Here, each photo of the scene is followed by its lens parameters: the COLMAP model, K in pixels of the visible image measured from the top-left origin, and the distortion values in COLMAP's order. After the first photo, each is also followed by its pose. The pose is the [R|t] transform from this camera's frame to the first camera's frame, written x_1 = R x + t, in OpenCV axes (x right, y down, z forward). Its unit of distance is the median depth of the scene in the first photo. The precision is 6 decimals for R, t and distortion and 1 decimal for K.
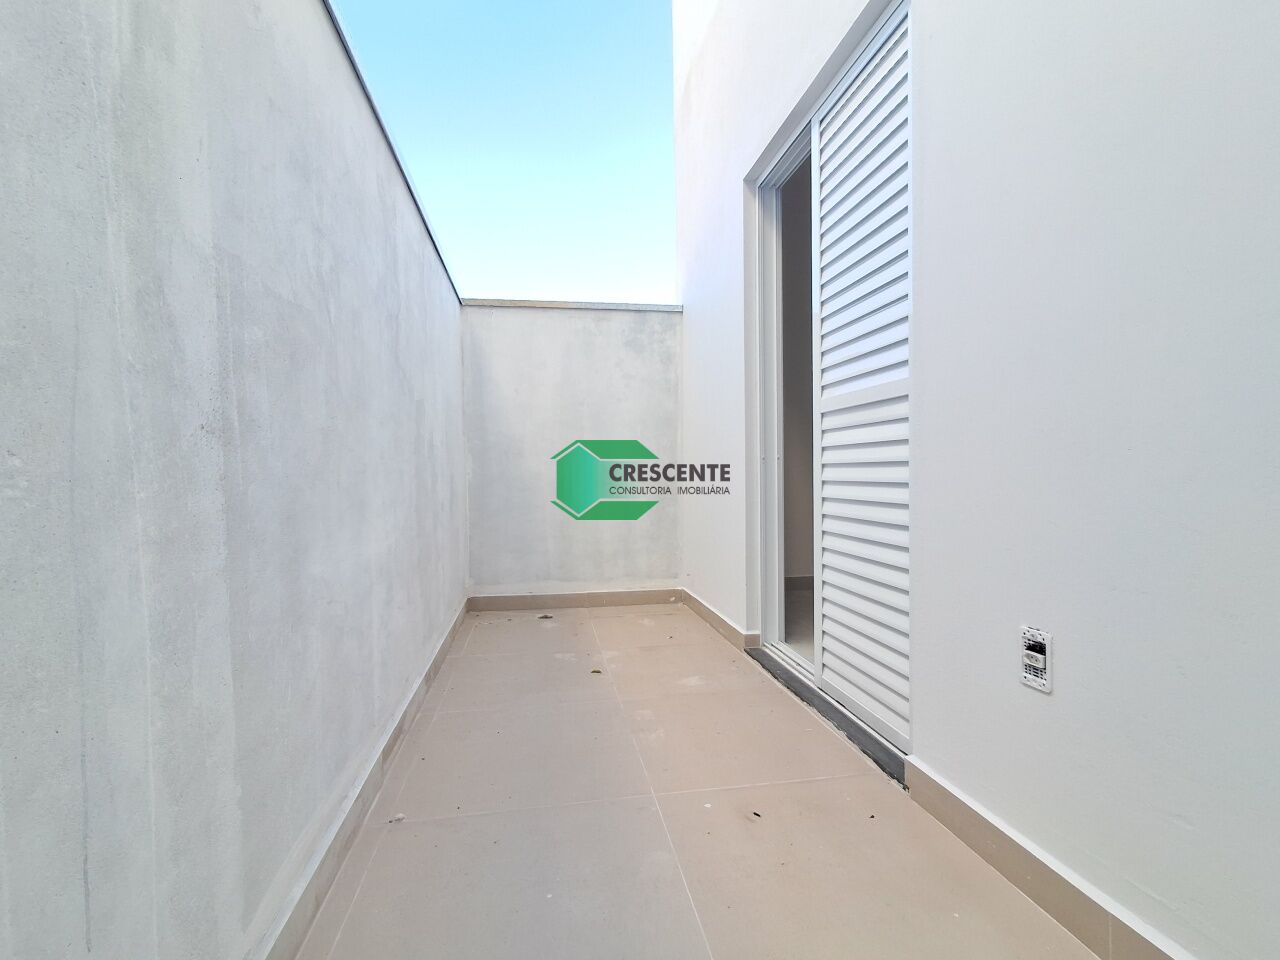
lens RADIAL K [[588.1, 0, 632.5], [0, 588.1, 482.9], [0, 0, 1]] dist [0.002272, 0.000737]
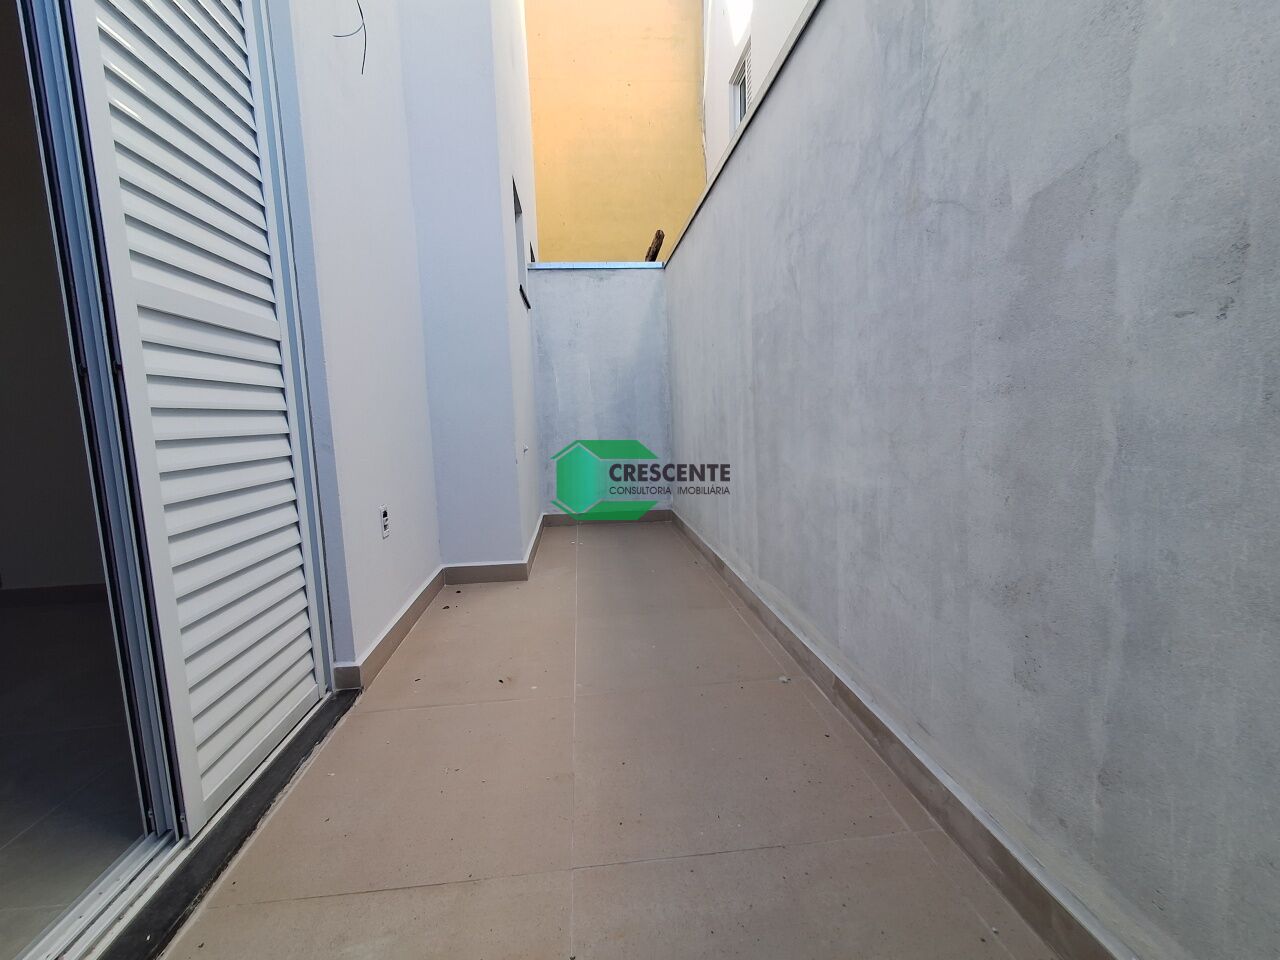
lens RADIAL K [[588.1, 0, 632.5], [0, 588.1, 482.9], [0, 0, 1]] dist [0.002272, 0.000737]
pose [[-0.996770, 0.037143, 0.071207, -0.150290], [0.046757, 0.989258, 0.138503, -0.024512], [-0.065298, 0.141385, -0.987799, 1.773545]]
